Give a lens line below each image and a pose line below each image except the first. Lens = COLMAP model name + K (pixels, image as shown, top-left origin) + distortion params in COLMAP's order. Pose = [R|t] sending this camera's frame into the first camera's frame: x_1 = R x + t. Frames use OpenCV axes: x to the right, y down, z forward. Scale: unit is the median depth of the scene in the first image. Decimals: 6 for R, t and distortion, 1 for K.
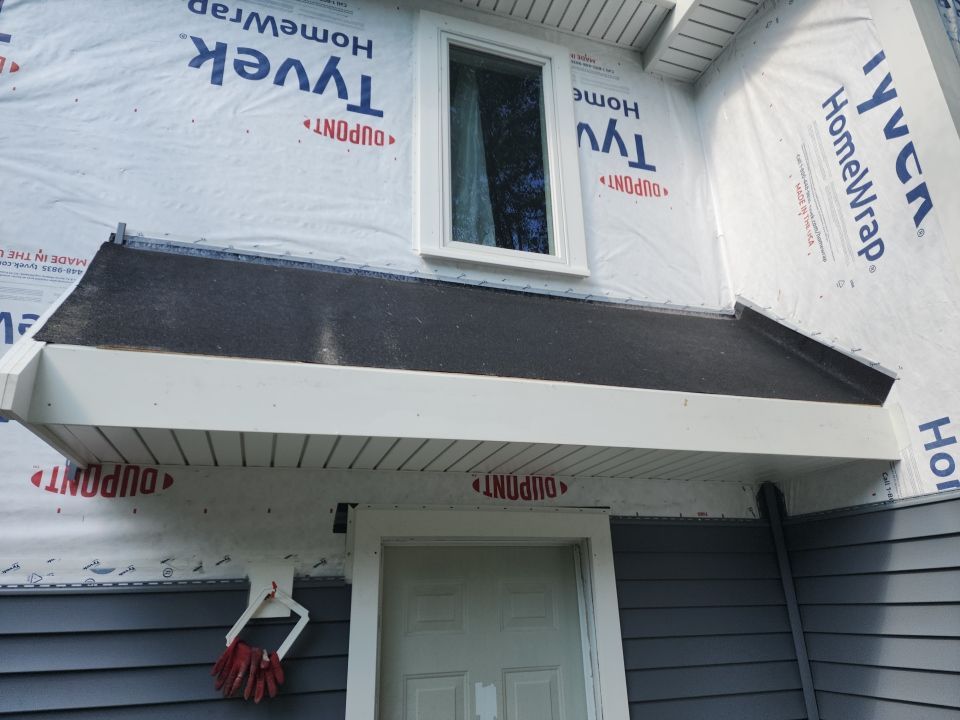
lens RADIAL K [[650.4, 0, 468.8], [0, 650.4, 362.5], [0, 0, 1]] dist [0.034897, -0.017978]
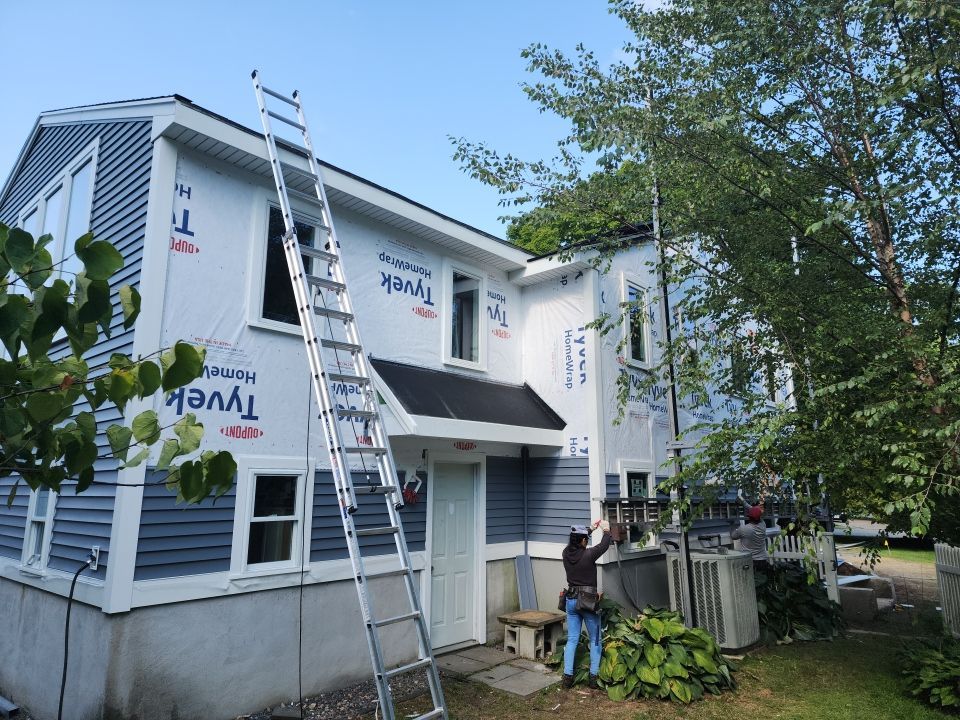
lens RADIAL K [[652.5, 0, 480.0], [0, 652.5, 360.0], [0, 0, 1]] dist [0.027807, -0.003311]
pose [[0.861000, 0.125670, 0.492835, -1.335557], [-0.202957, 0.973394, 0.106363, -0.512251], [-0.466356, -0.191603, 0.863597, -1.530667]]
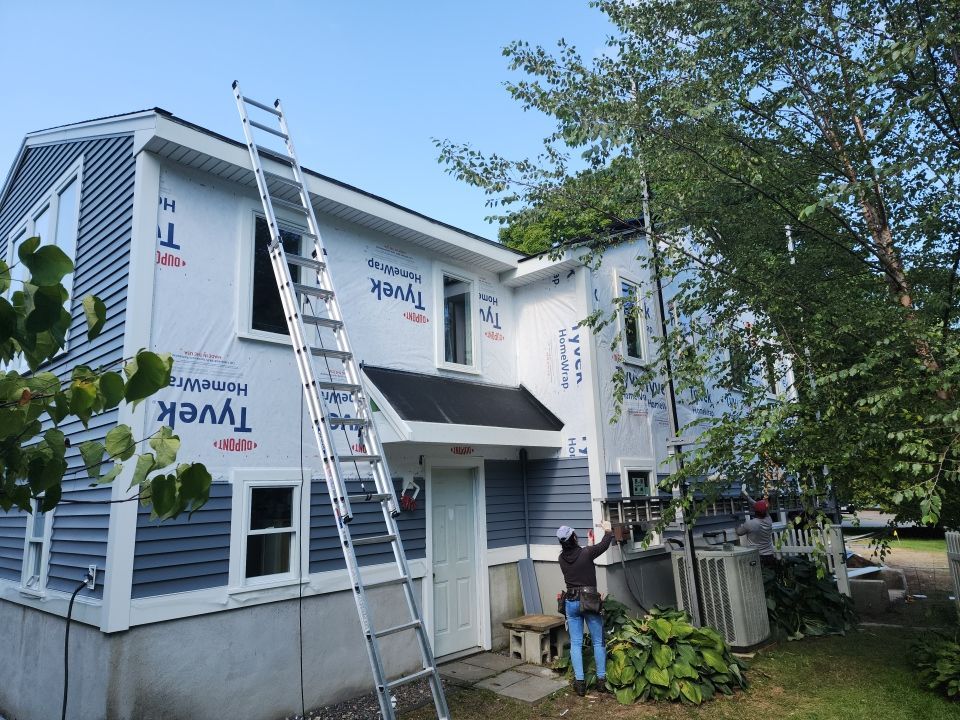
lens RADIAL K [[650.4, 0, 468.8], [0, 650.4, 362.5], [0, 0, 1]] dist [0.034897, -0.017978]
pose [[0.872533, 0.093130, 0.479596, -1.300341], [-0.162508, 0.981090, 0.105140, -0.504125], [-0.460735, -0.169676, 0.871168, -1.510523]]
